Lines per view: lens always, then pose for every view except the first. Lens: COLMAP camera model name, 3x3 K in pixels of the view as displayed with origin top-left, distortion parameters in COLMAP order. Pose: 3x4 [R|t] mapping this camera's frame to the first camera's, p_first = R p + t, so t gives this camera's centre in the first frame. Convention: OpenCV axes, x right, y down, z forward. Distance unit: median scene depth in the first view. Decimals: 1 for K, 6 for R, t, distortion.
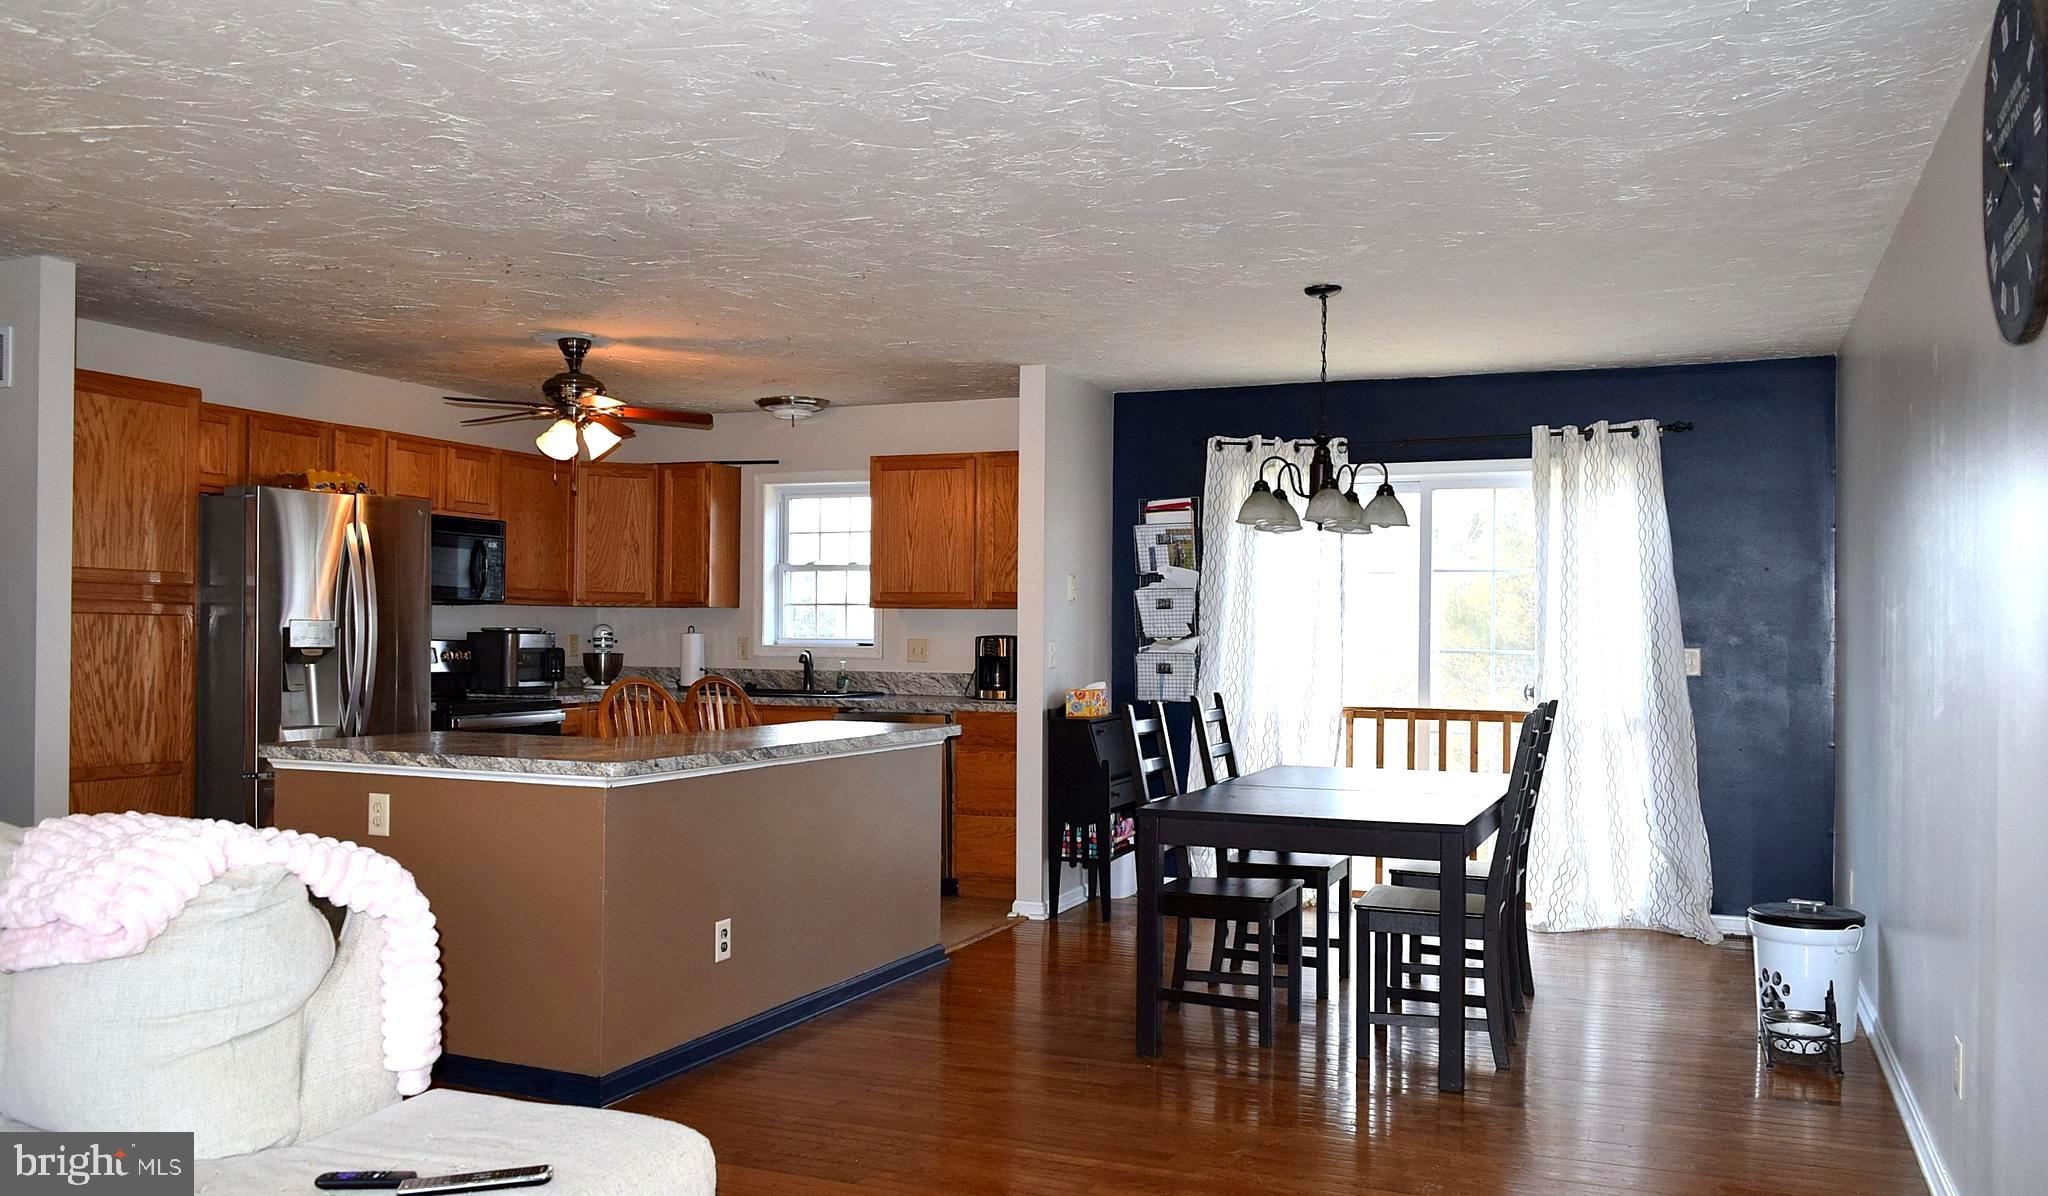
lens RADIAL K [[1655.4, 0, 1018.2], [0, 1655.4, 618.3], [0, 0, 1]] dist [-0.013672, -0.005235]
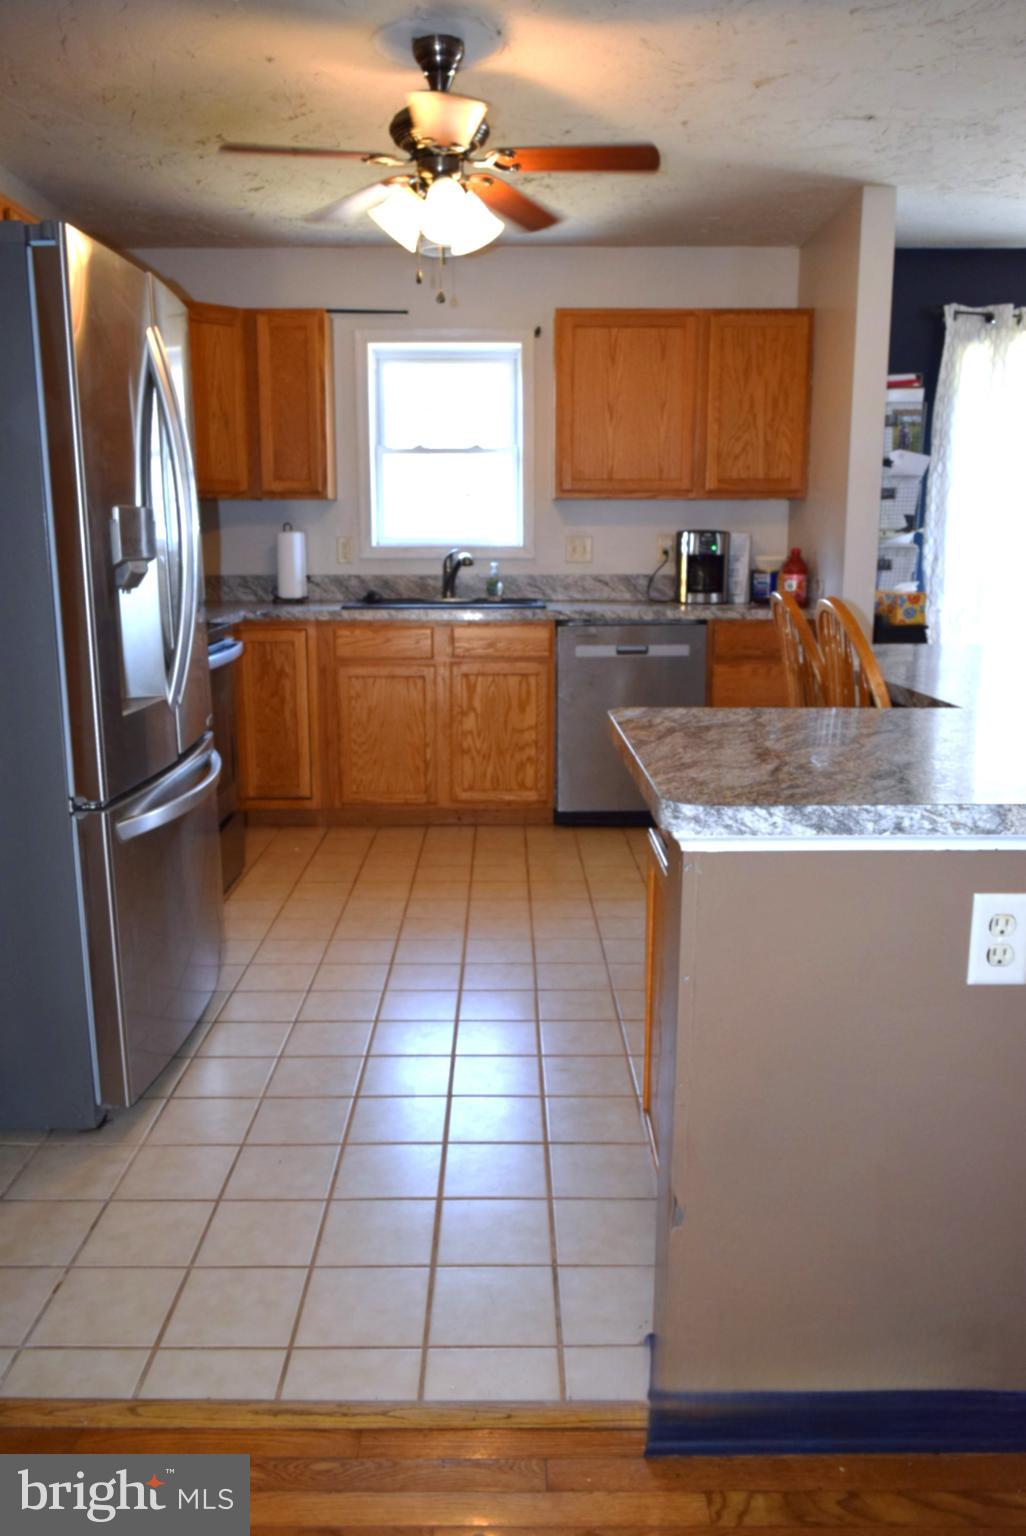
lens RADIAL K [[1194.1, 0, 508.9], [0, 1194.1, 767.7], [0, 0, 1]] dist [-0.023531, 0.015097]
pose [[0.918201, -0.086291, 0.386601, -0.359945], [0.007165, 0.979442, 0.201599, 0.005626], [-0.396049, -0.182339, 0.899943, 0.443677]]
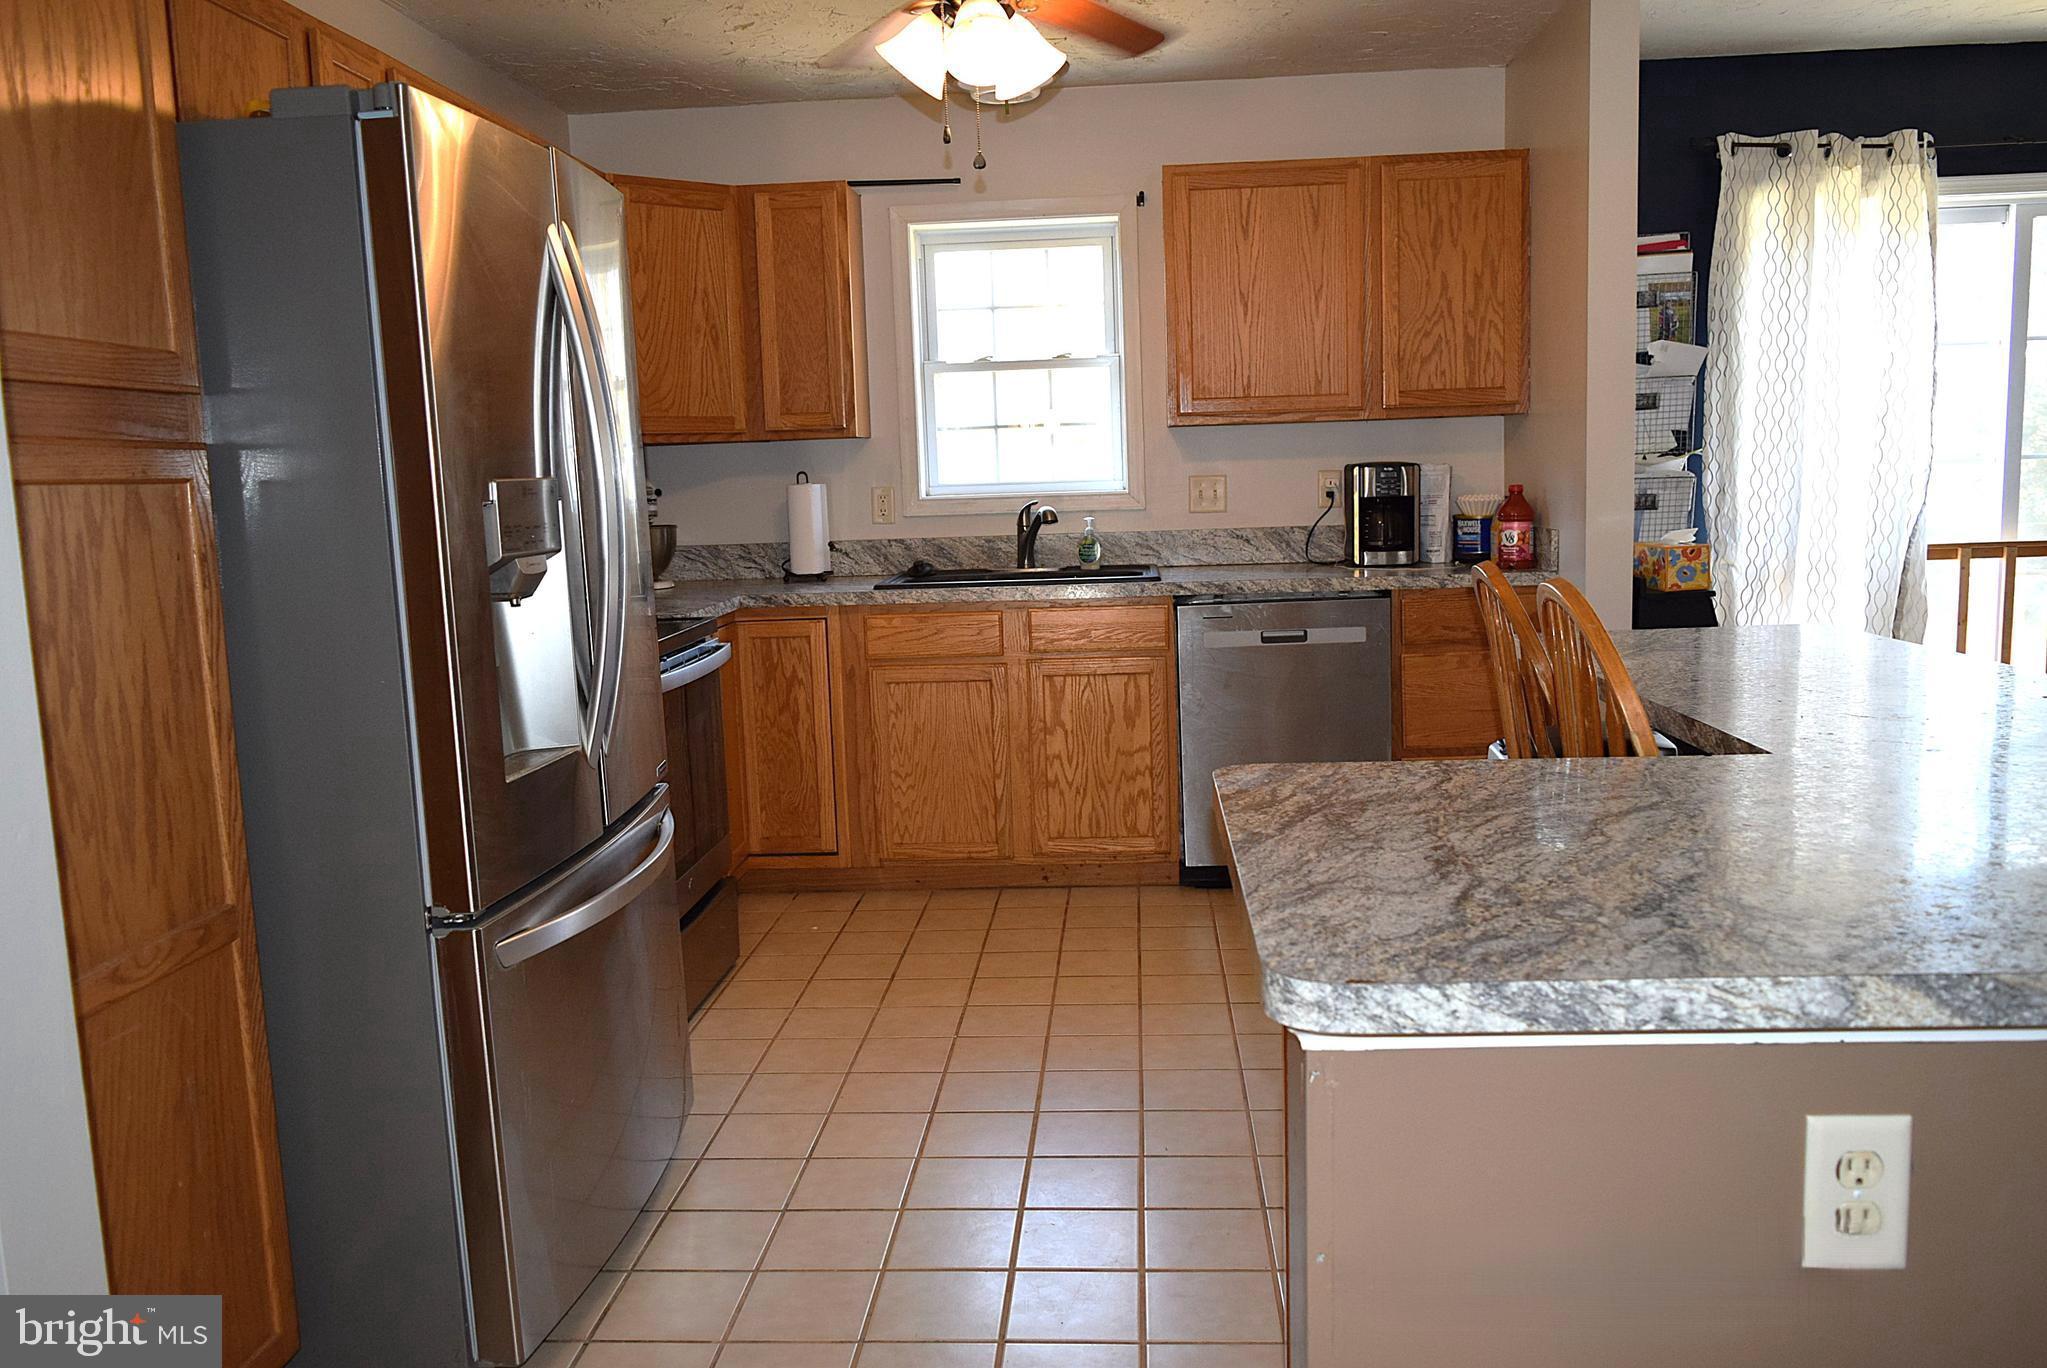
lens RADIAL K [[1591.4, 0, 1027.8], [0, 1591.4, 663.7], [0, 0, 1]] dist [-0.023531, 0.015097]
pose [[0.943236, -0.083287, 0.321511, -0.333716], [0.041049, 0.989859, 0.135995, -0.001273], [-0.329578, -0.115077, 0.937089, 0.470908]]
